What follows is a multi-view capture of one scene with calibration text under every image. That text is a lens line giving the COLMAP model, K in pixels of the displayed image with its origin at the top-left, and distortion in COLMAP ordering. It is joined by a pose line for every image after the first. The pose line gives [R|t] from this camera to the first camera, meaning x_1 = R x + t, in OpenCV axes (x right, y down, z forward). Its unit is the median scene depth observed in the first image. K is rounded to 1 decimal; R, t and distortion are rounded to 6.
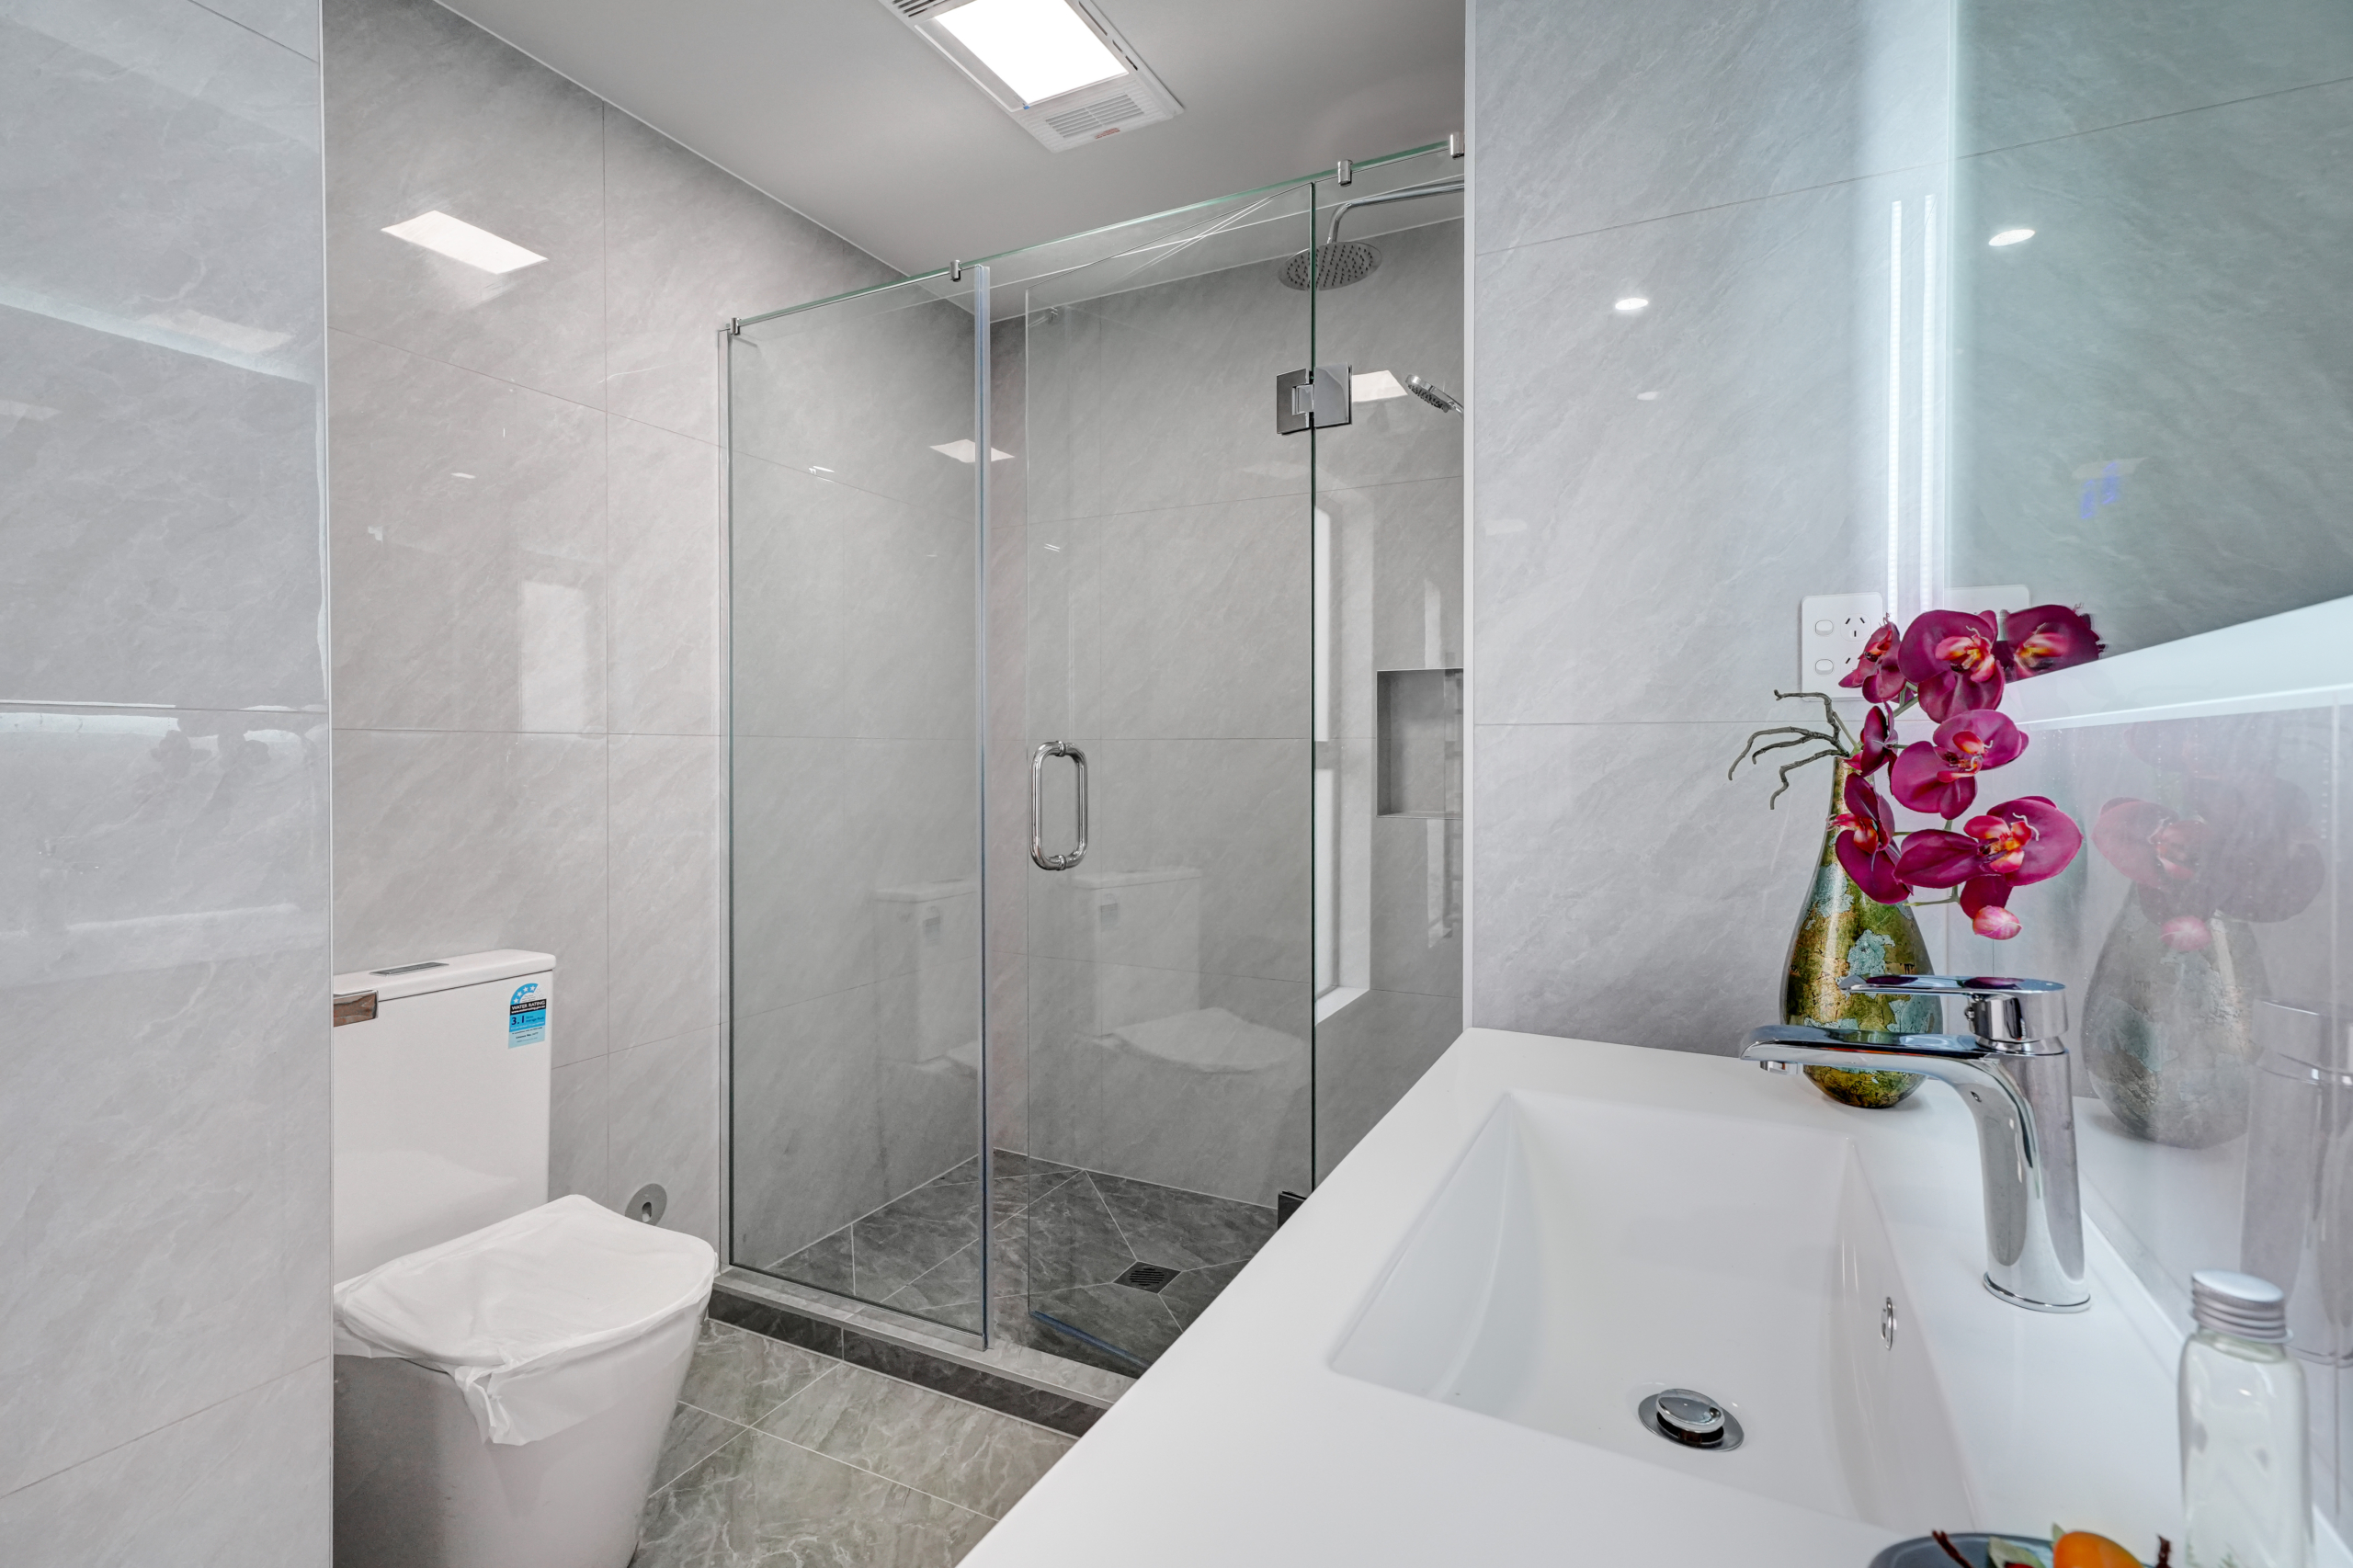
lens RADIAL K [[1049.3, 0, 1176.5], [0, 1049.3, 784.0], [0, 0, 1]] dist [-0.002448, -0.000333]
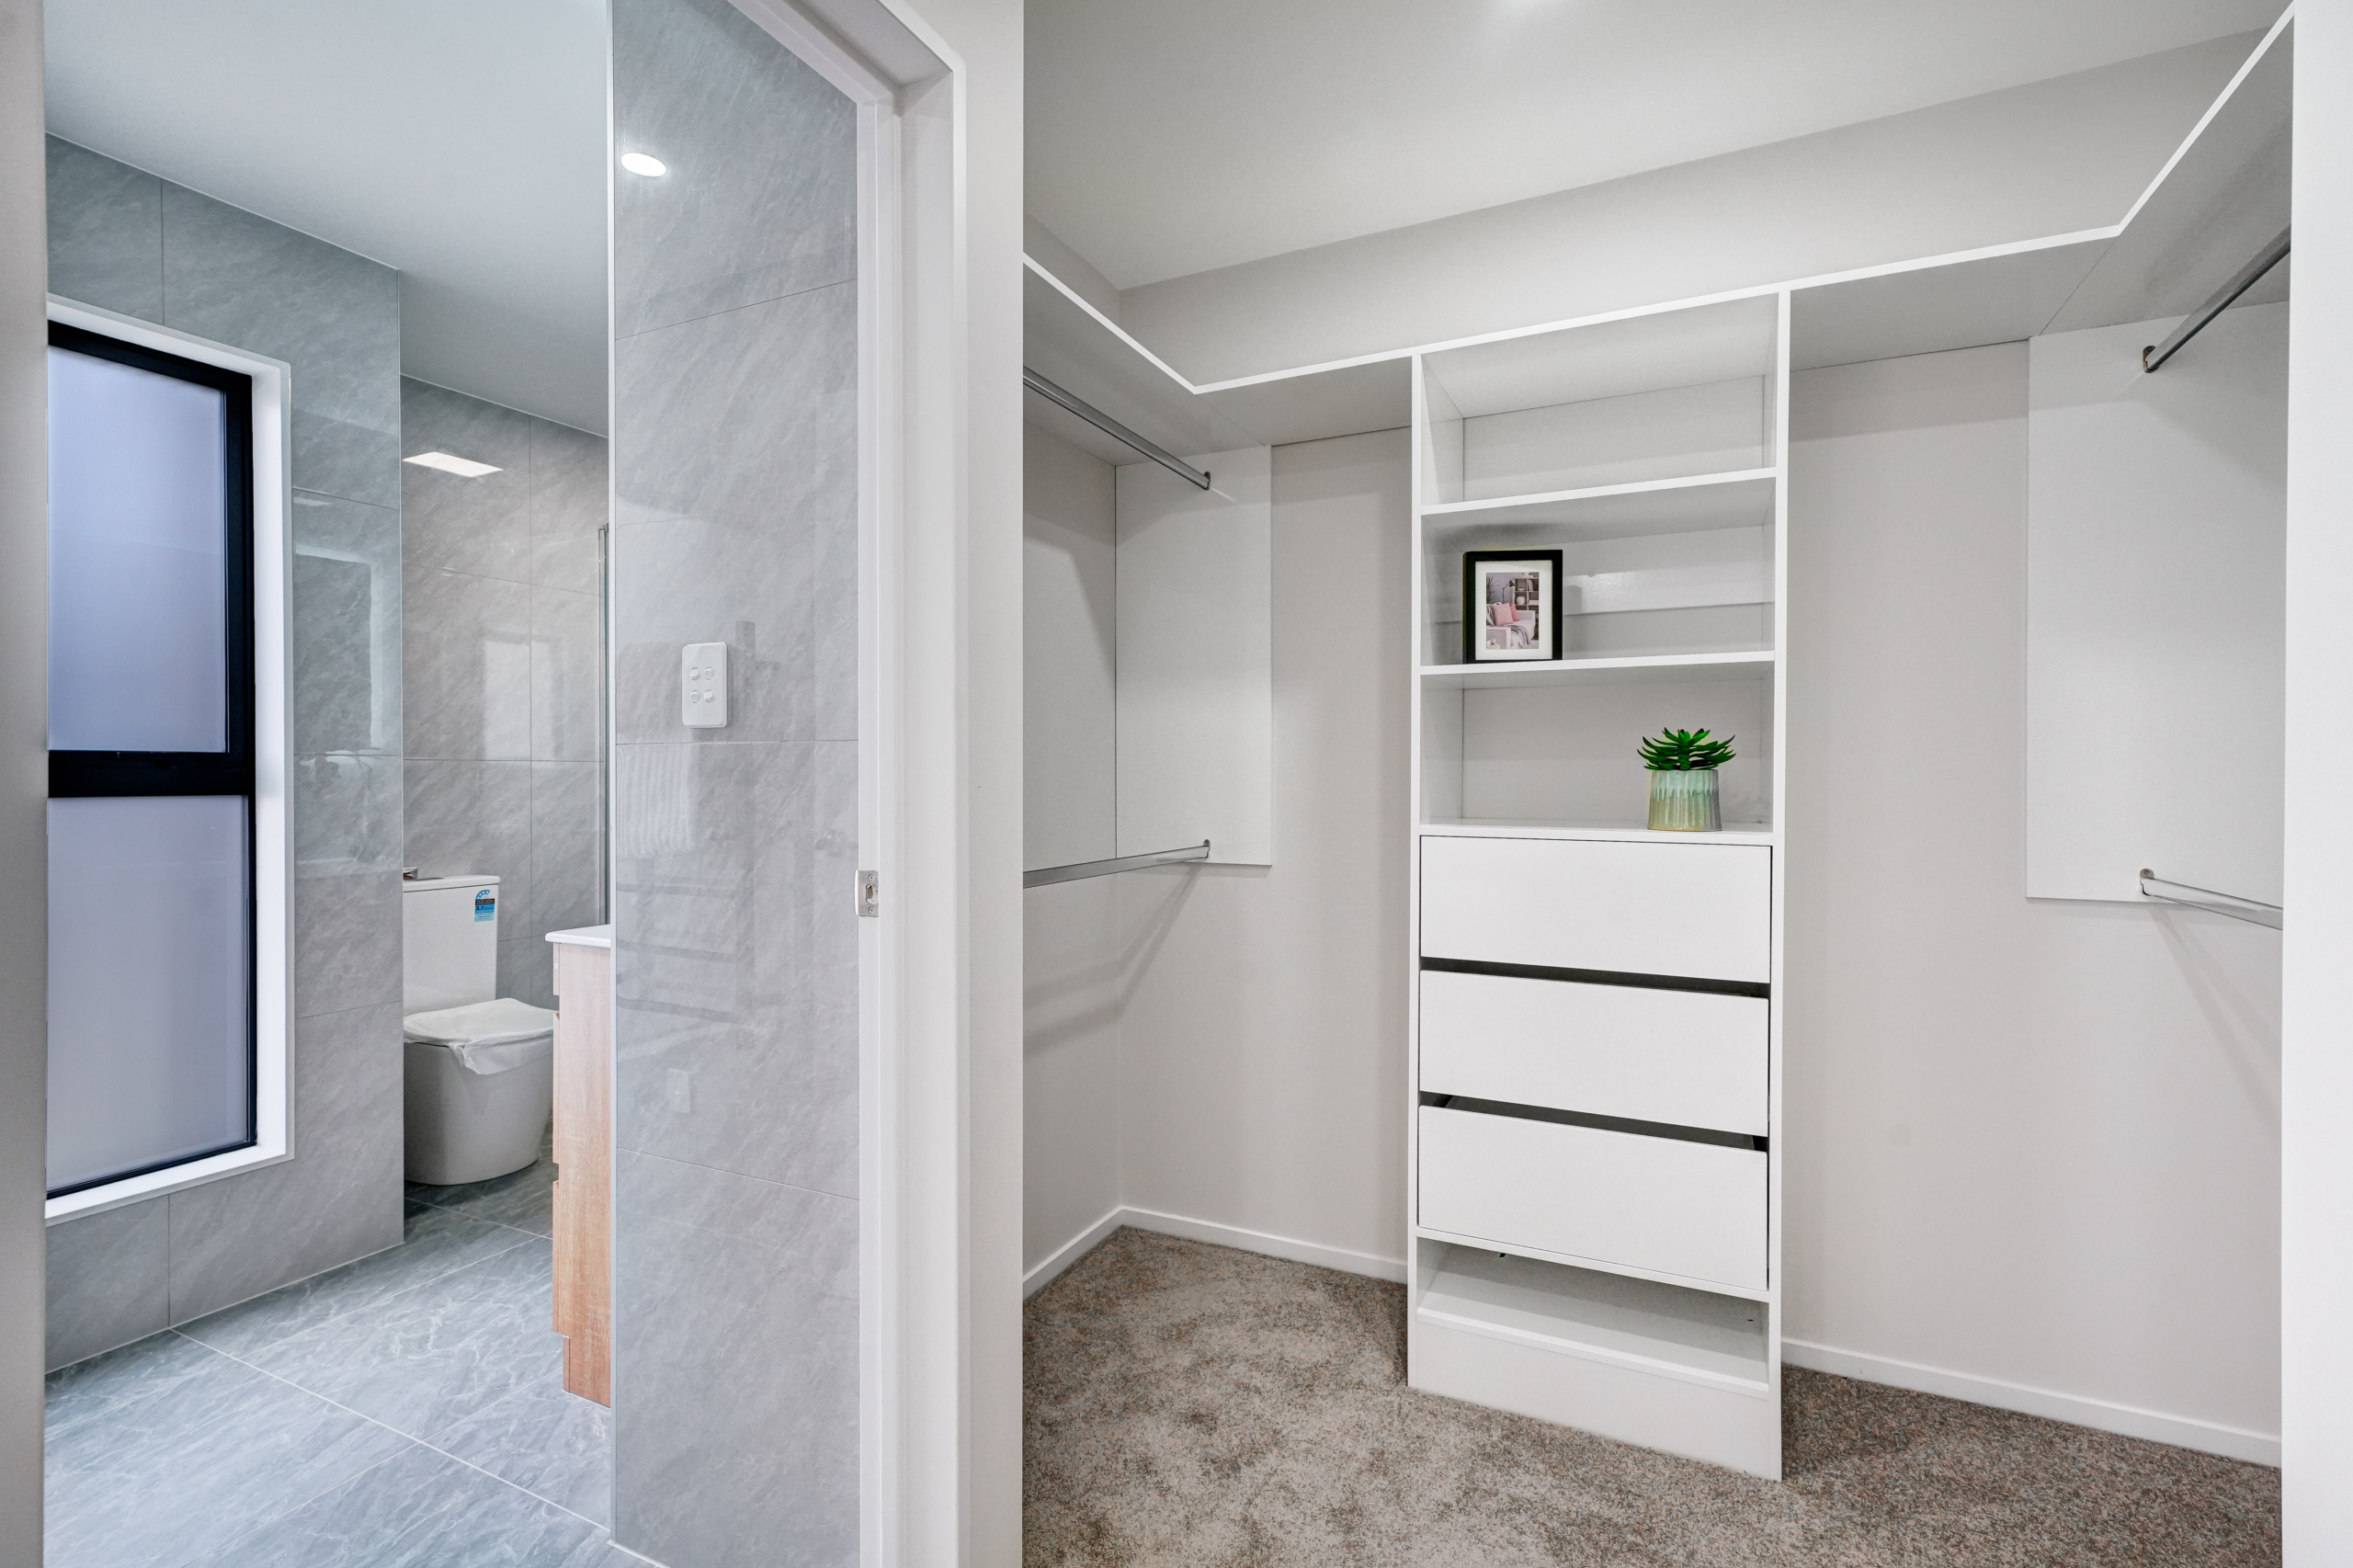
lens RADIAL K [[1049.3, 0, 1176.5], [0, 1049.3, 784.0], [0, 0, 1]] dist [-0.002448, -0.000333]
pose [[0.999885, -0.007799, 0.012986, 0.614614], [0.008021, 0.999822, -0.017076, 0.035516], [-0.012850, 0.017178, 0.999770, -0.924839]]
